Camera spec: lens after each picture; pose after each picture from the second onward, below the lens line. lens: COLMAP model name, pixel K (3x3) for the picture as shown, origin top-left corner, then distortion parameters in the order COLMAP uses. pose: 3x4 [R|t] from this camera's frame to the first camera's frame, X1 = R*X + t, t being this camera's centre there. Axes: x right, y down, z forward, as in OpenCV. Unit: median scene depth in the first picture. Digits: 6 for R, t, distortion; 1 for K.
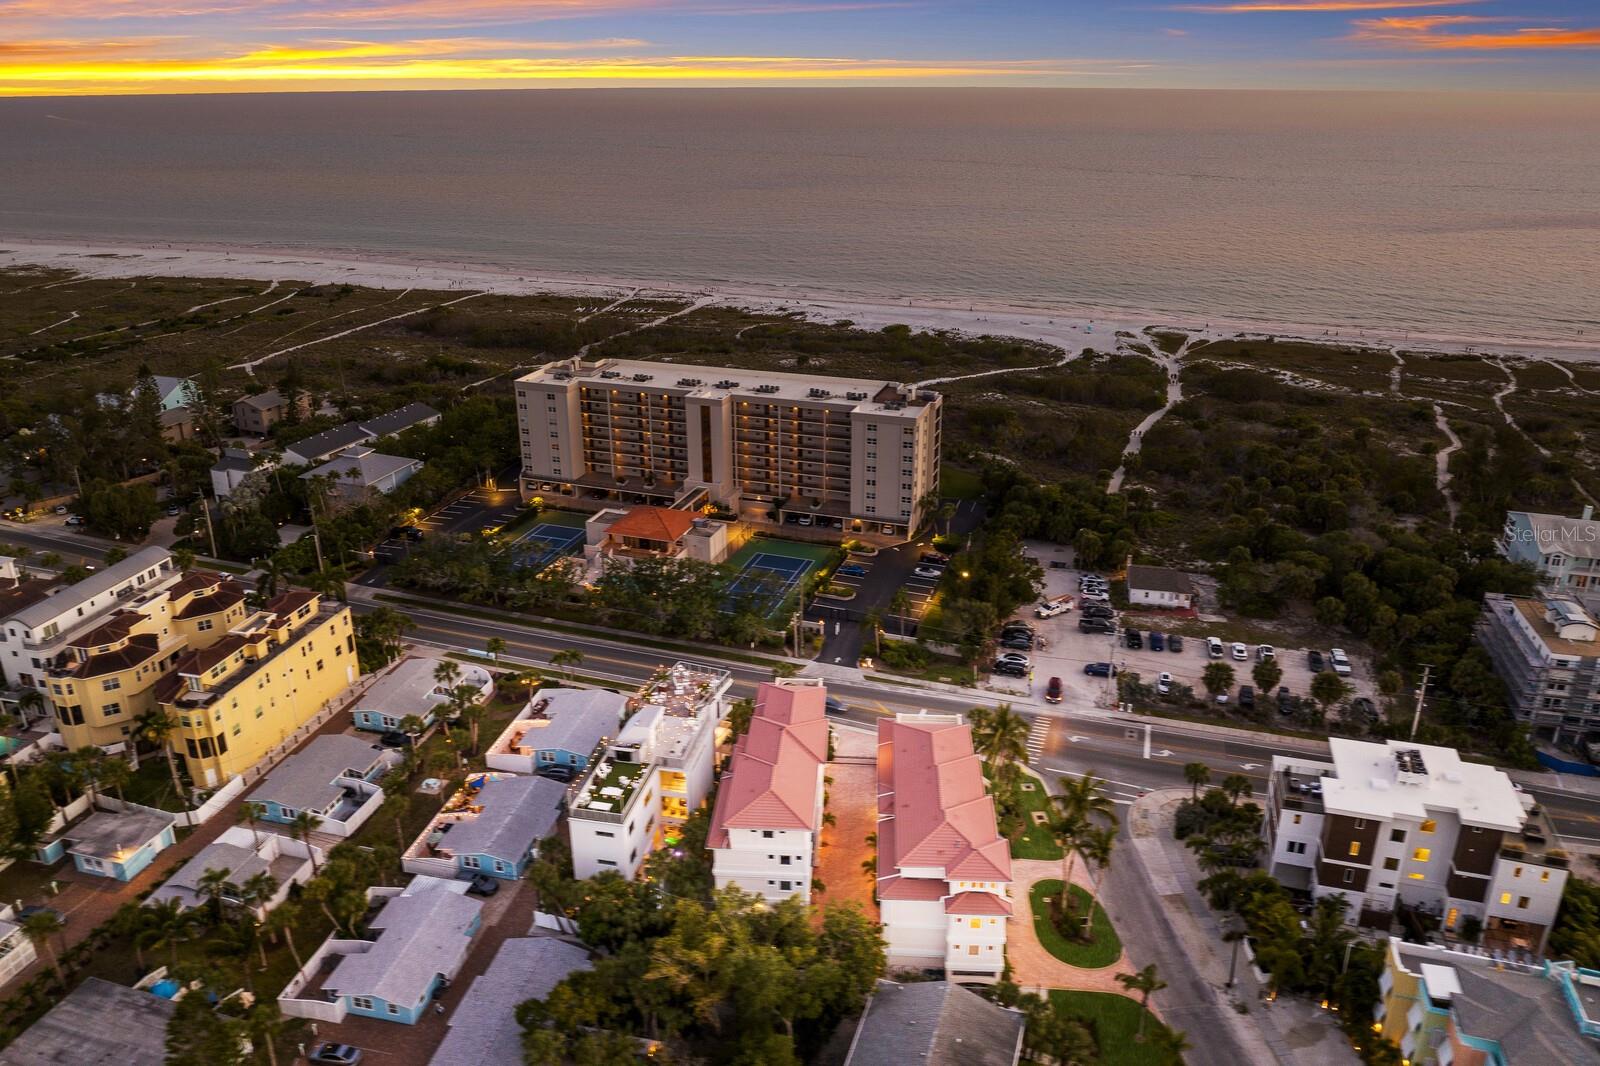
lens RADIAL K [[1115.1, 0, 800.0], [0, 1115.1, 533.0], [0, 0, 1]] dist [-0.016013, -0.048234]
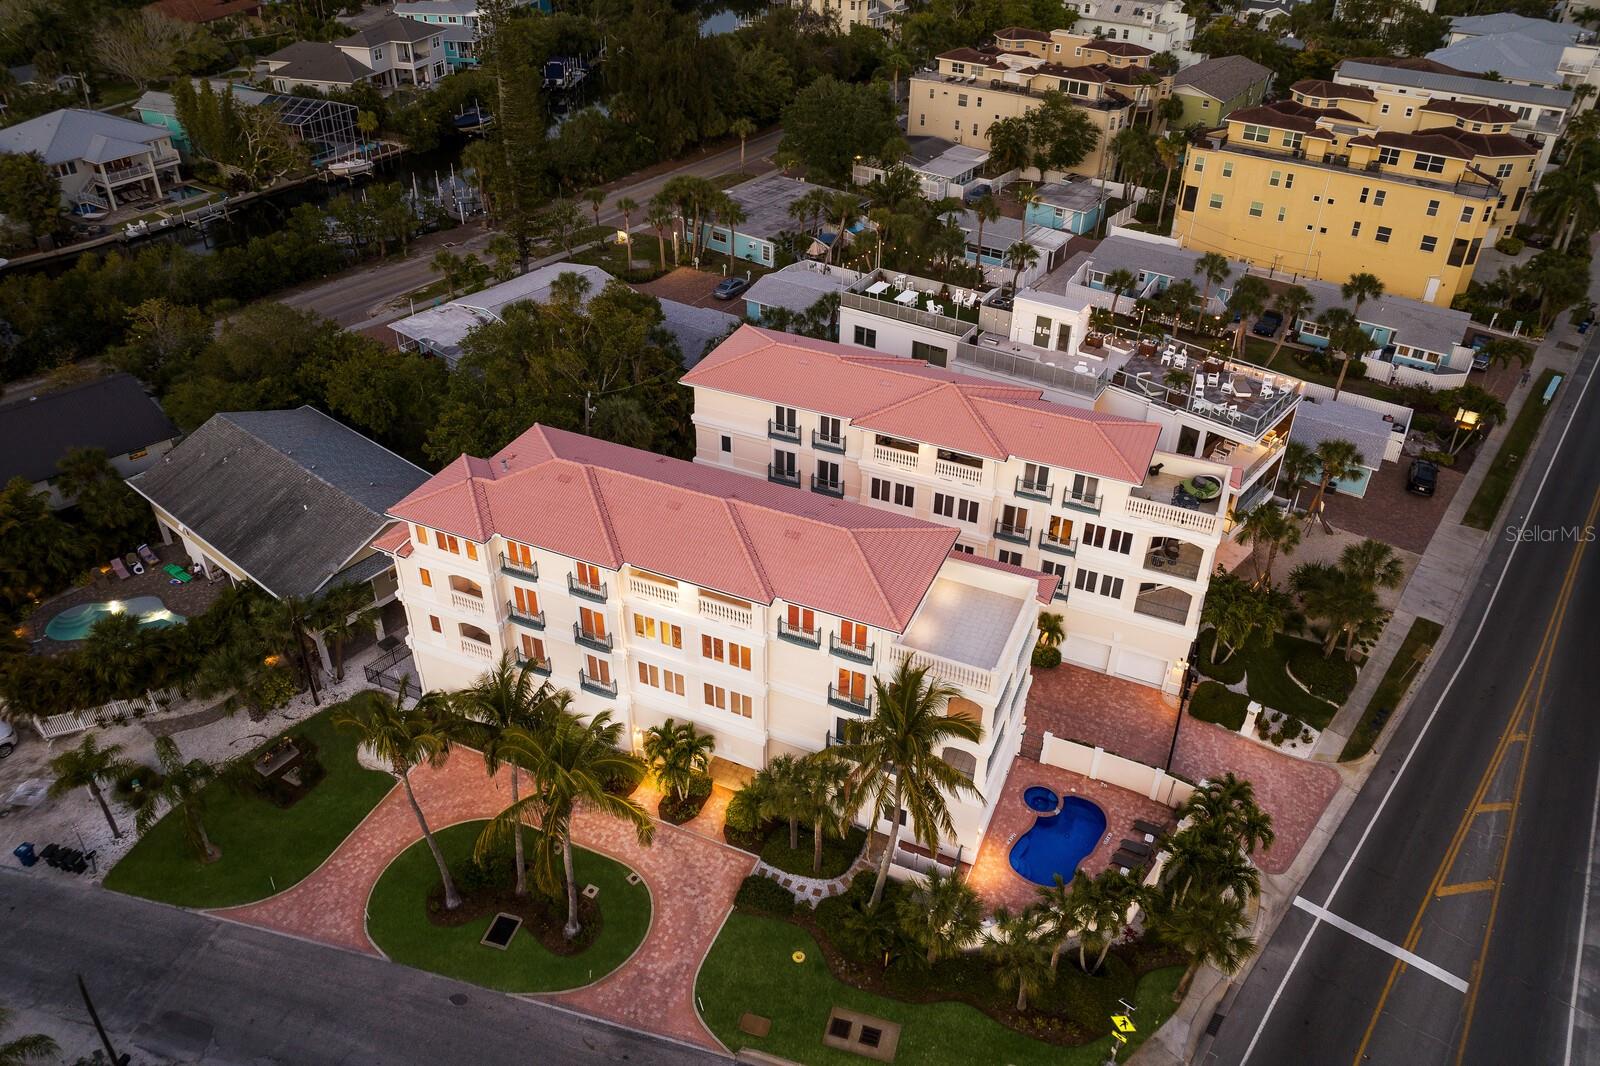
lens RADIAL K [[1120.6, 0, 795.7], [0, 1120.6, 476.6], [0, 0, 1]] dist [-0.039051, 0.006459]
pose [[-0.343027, 0.501815, -0.794049, 0.332175], [-0.368292, 0.705803, 0.605147, -0.062039], [0.864114, 0.500024, -0.057295, 0.724151]]
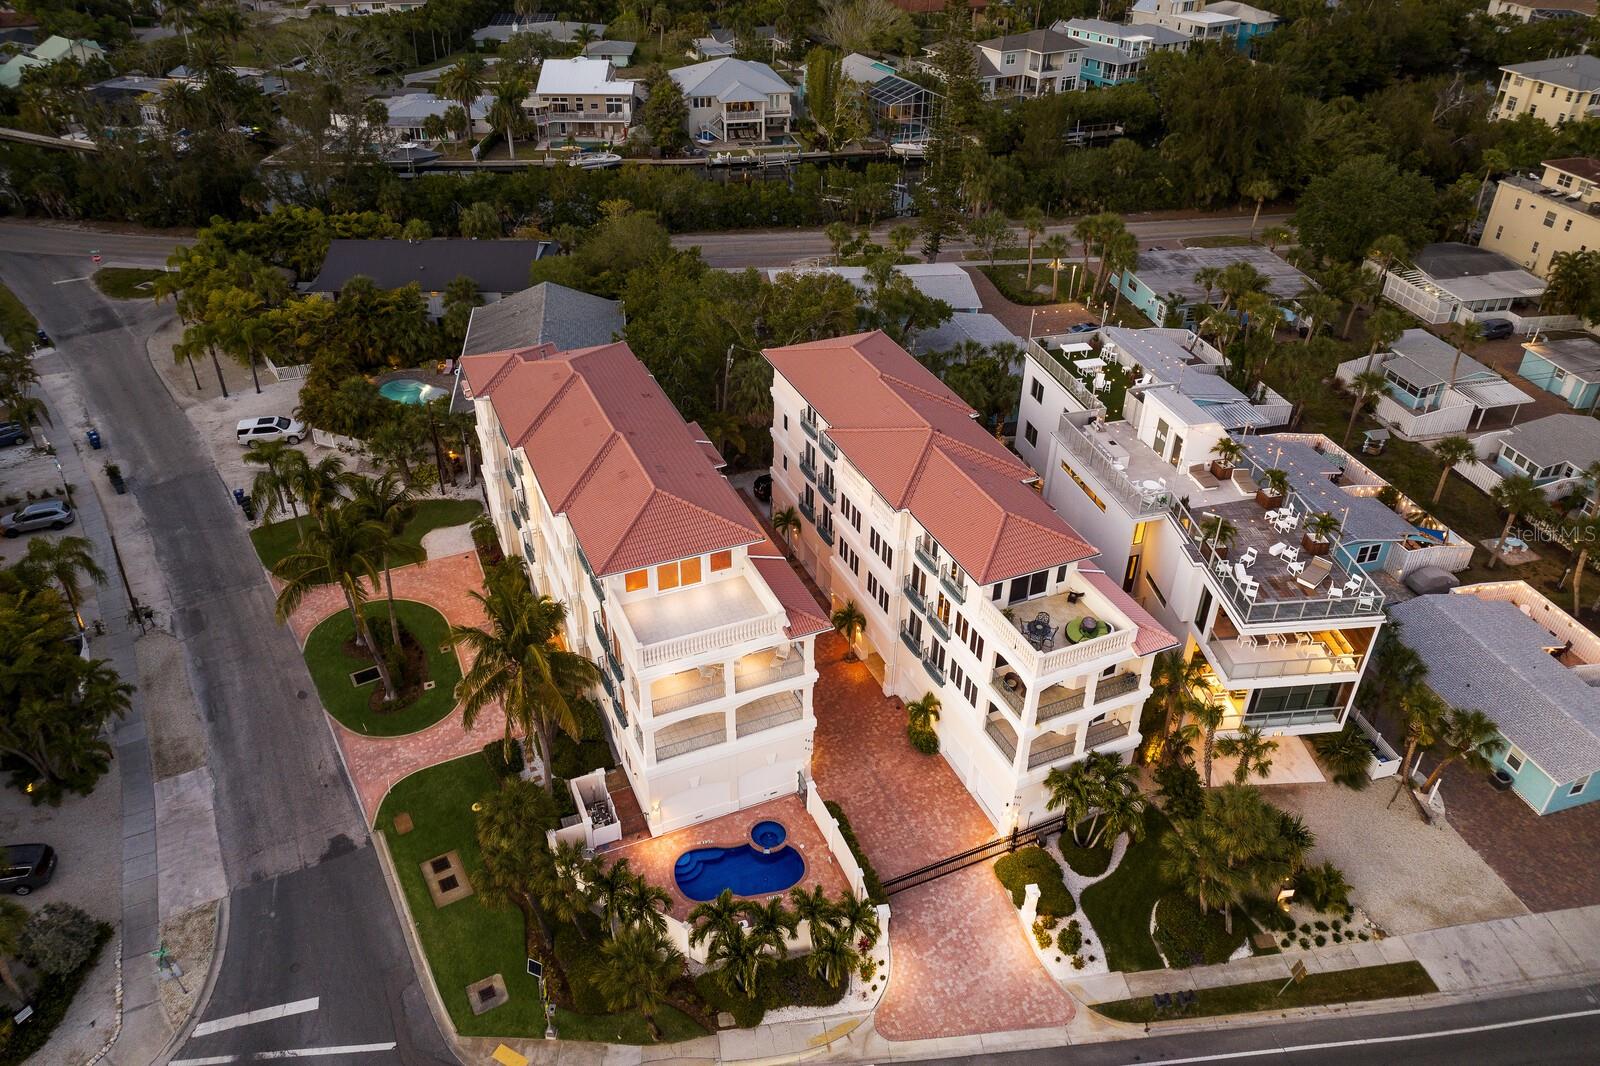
lens RADIAL K [[1120.6, 0, 795.7], [0, 1120.6, 476.6], [0, 0, 1]] dist [-0.039051, 0.006459]
pose [[-0.886871, 0.232979, -0.398974, 0.184008], [-0.189201, 0.604679, 0.773671, -0.141595], [0.421500, 0.761633, -0.492192, 0.908947]]
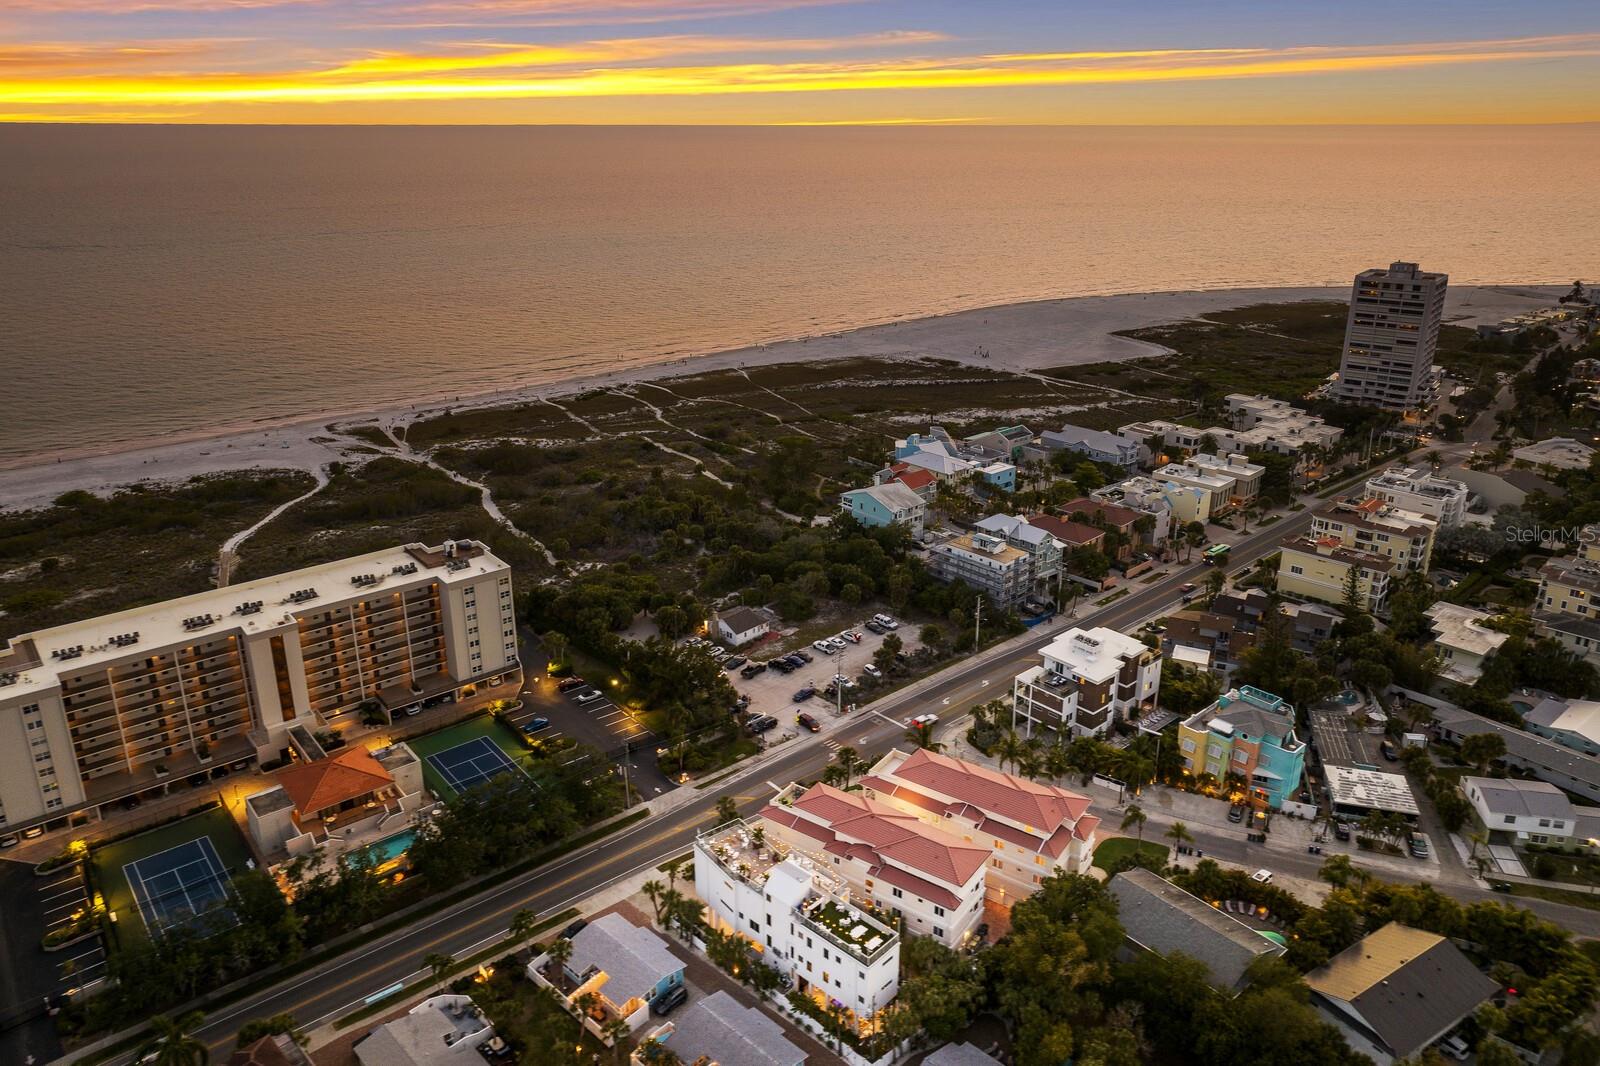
lens RADIAL K [[1112.8, 0, 800.0], [0, 1112.8, 533.0], [0, 0, 1]] dist [0.003470, 0.000632]
pose [[0.514784, -0.300289, 0.803009, -0.698633], [0.321652, 0.935879, 0.143776, -0.235131], [-0.794693, 0.184276, 0.578364, 0.215766]]
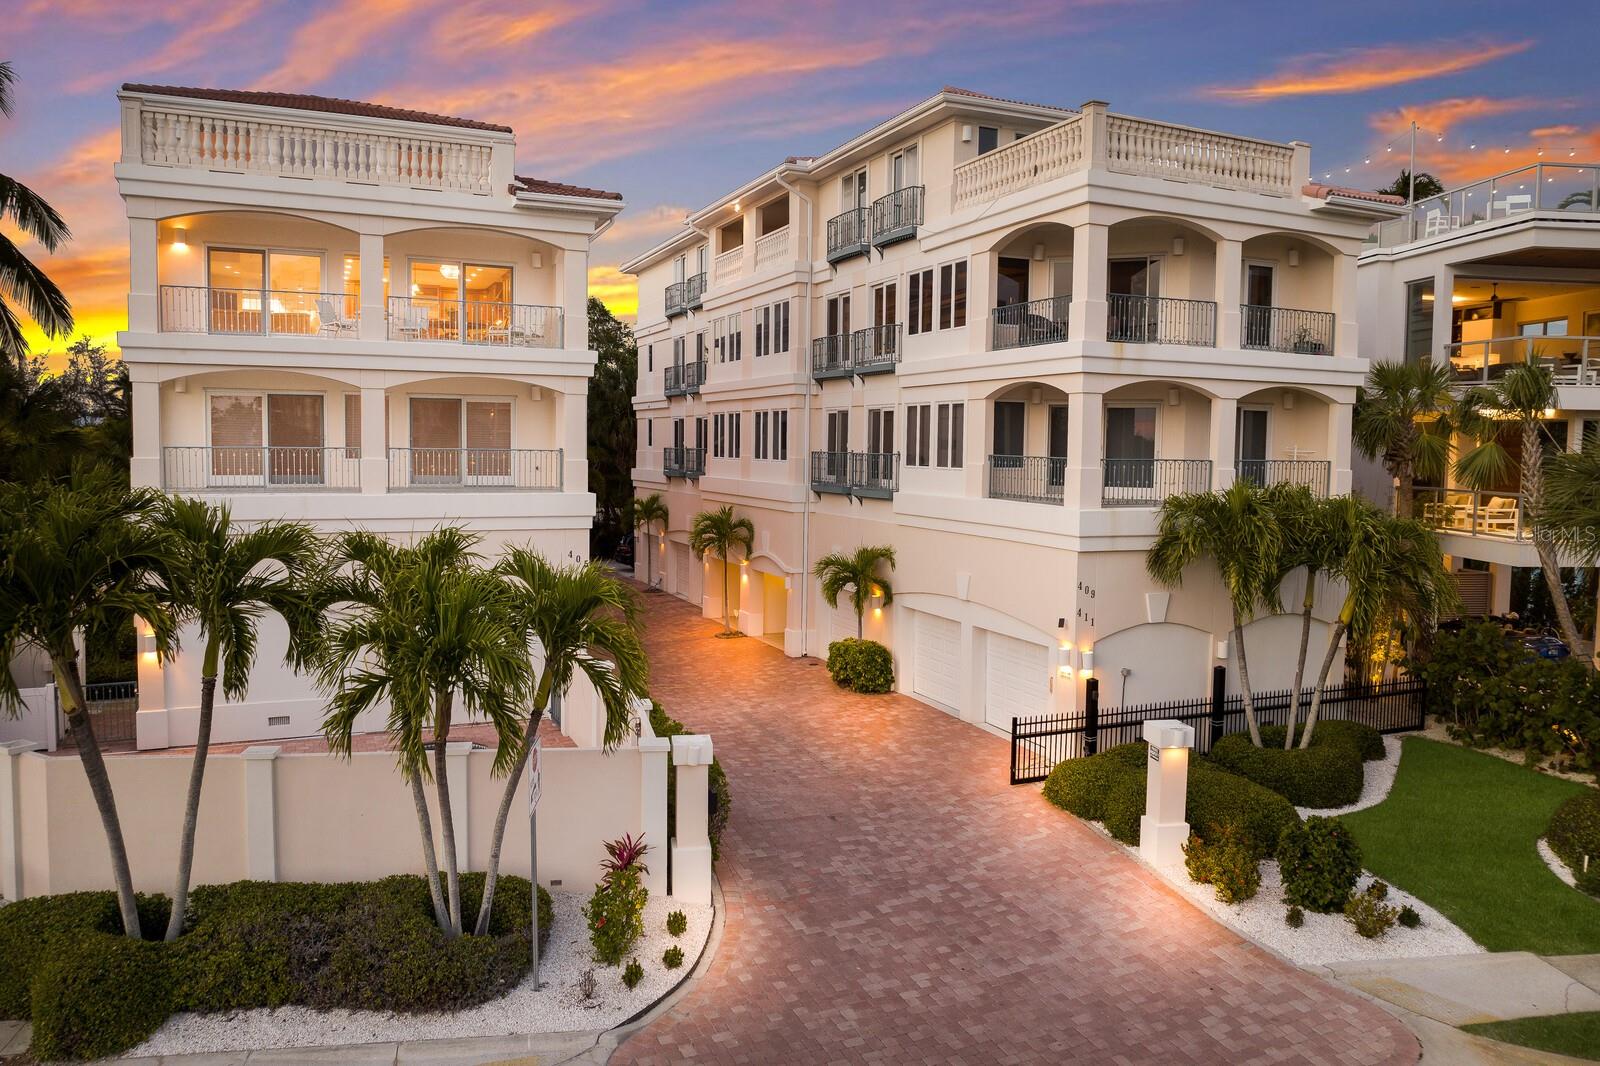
lens RADIAL K [[1115.1, 0, 800.0], [0, 1115.1, 533.0], [0, 0, 1]] dist [-0.016013, -0.048234]
pose [[-0.886140, 0.022803, -0.462856, 0.103013], [-0.190387, 0.892693, 0.408476, 0.107133], [0.422502, 0.450089, -0.786710, 0.928658]]
